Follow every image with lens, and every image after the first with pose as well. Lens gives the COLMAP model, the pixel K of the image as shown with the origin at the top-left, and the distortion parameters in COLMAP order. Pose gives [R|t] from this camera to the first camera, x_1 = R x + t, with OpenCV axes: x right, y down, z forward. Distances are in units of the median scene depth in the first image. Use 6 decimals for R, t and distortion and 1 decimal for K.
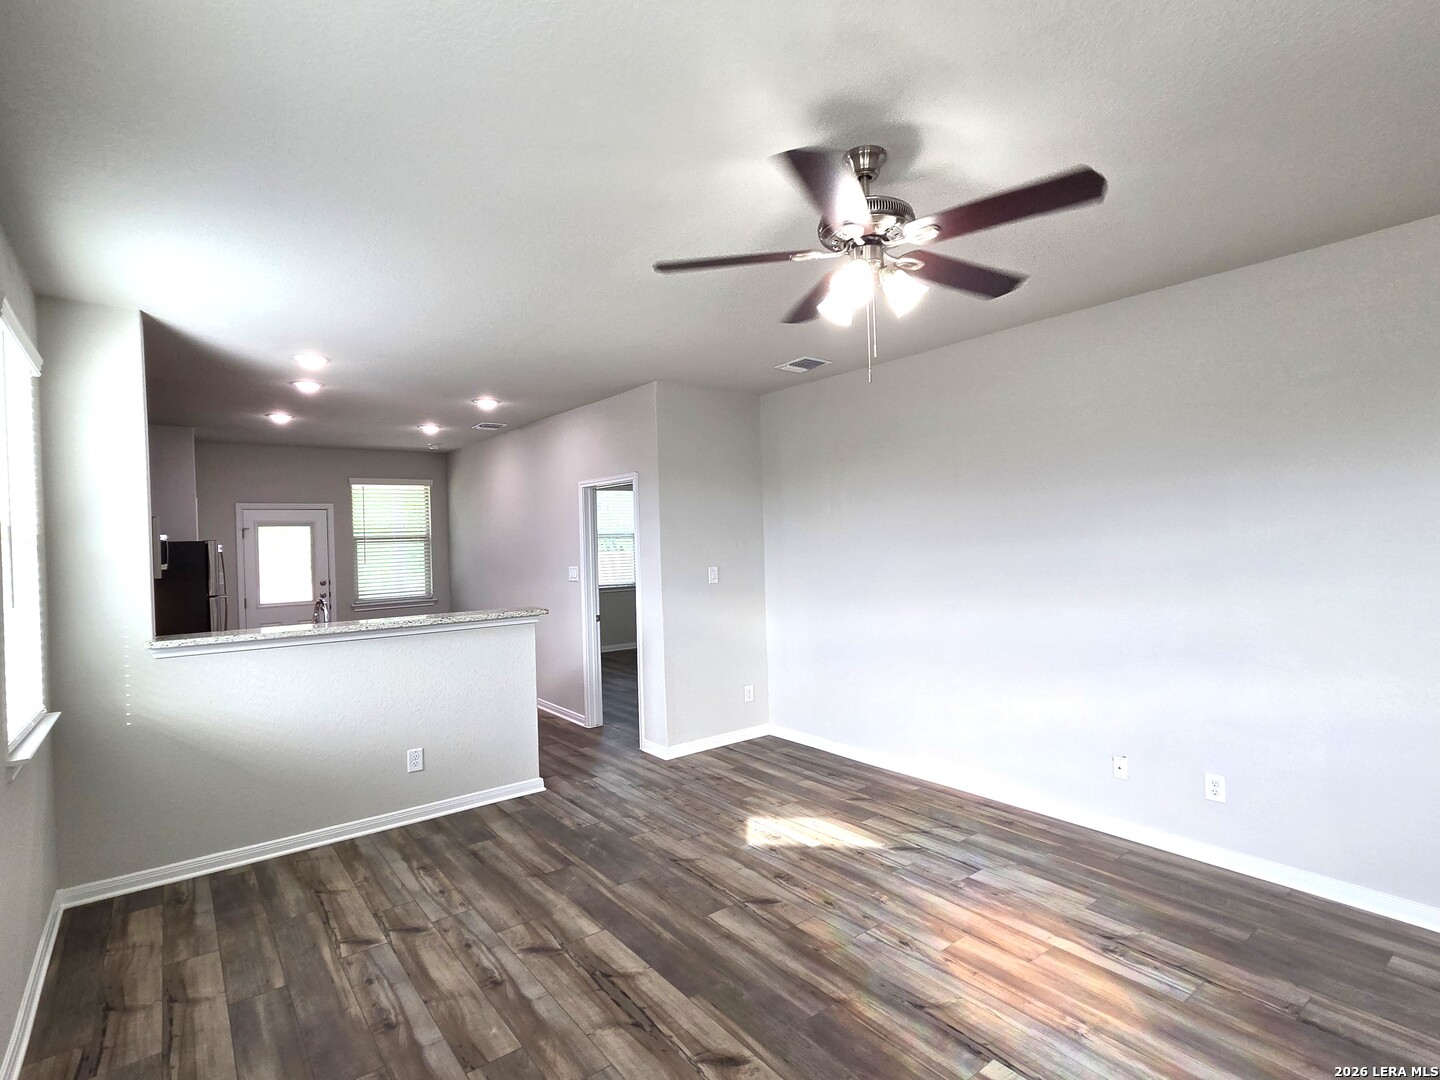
lens RADIAL K [[721.2, 0, 718.6], [0, 721.2, 549.2], [0, 0, 1]] dist [-0.000117, 0.002905]
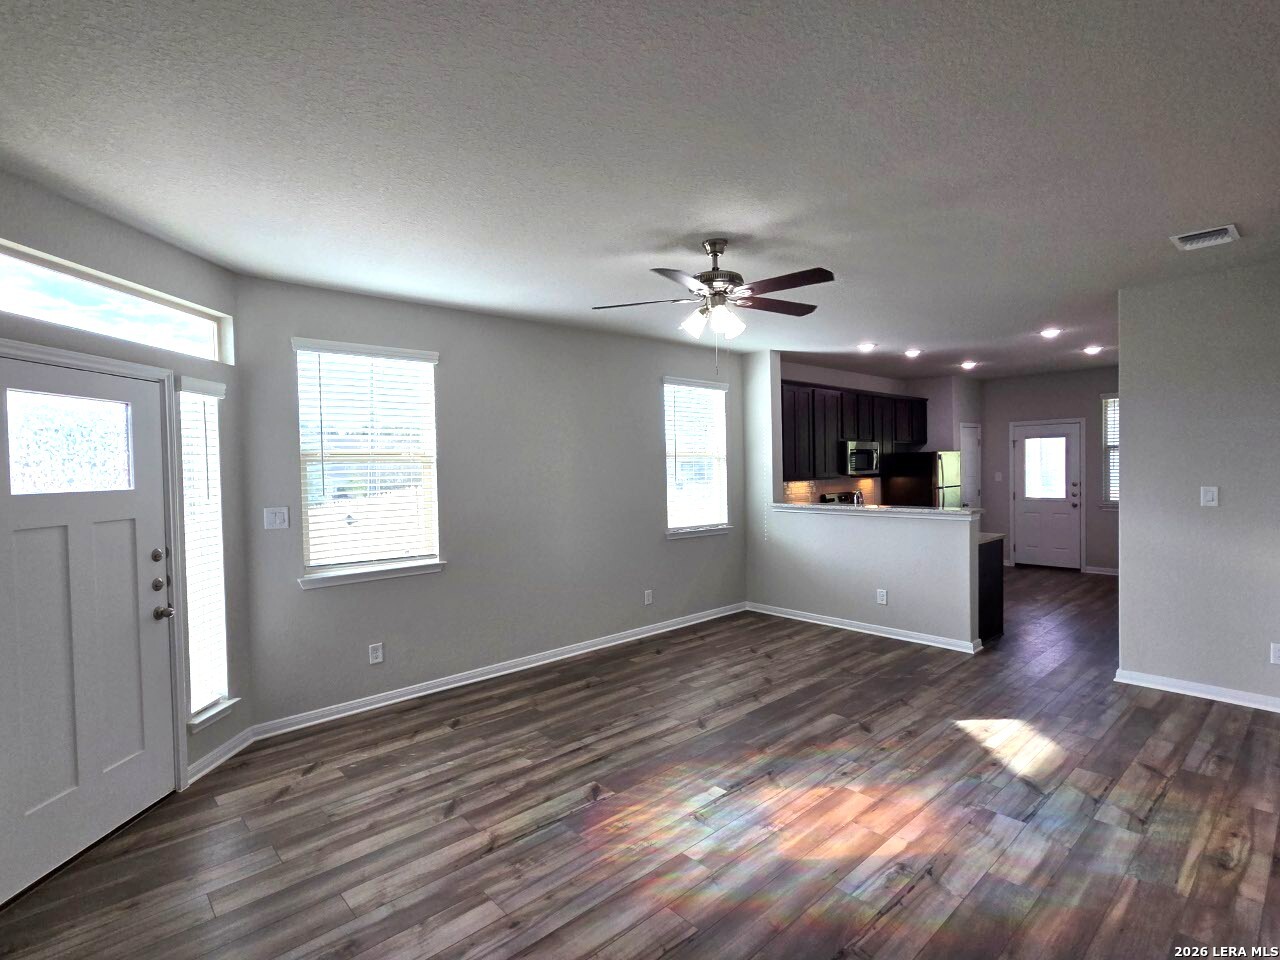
lens RADIAL K [[641.1, 0, 630.8], [0, 641.1, 485.5], [0, 0, 1]] dist [-0.000117, 0.002905]
pose [[0.075138, 0.056205, -0.995588, 1.176649], [0.004416, 0.998382, 0.056696, -0.038570], [0.997163, -0.008656, 0.074768, 0.459583]]
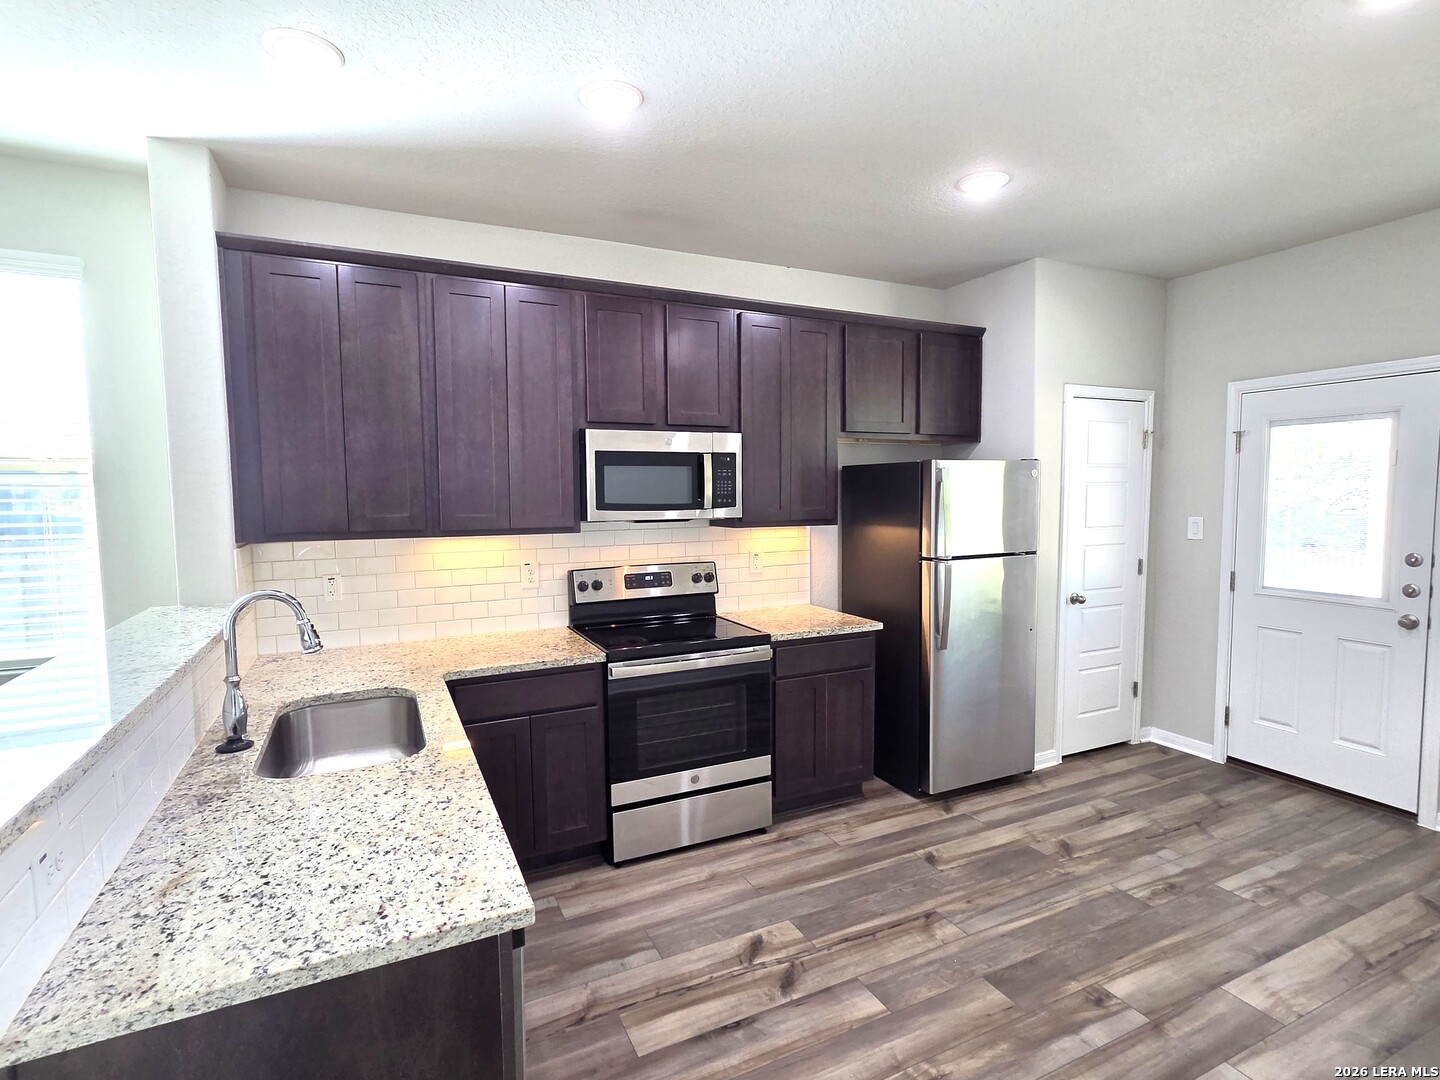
lens RADIAL K [[721.2, 0, 719.1], [0, 721.2, 537.2], [0, 0, 1]] dist [-0.000117, 0.002905]
pose [[-0.221829, 0.088214, -0.971087, -0.203656], [0.003090, 0.995958, 0.089767, -0.005672], [0.975081, 0.016912, -0.221205, 1.822007]]
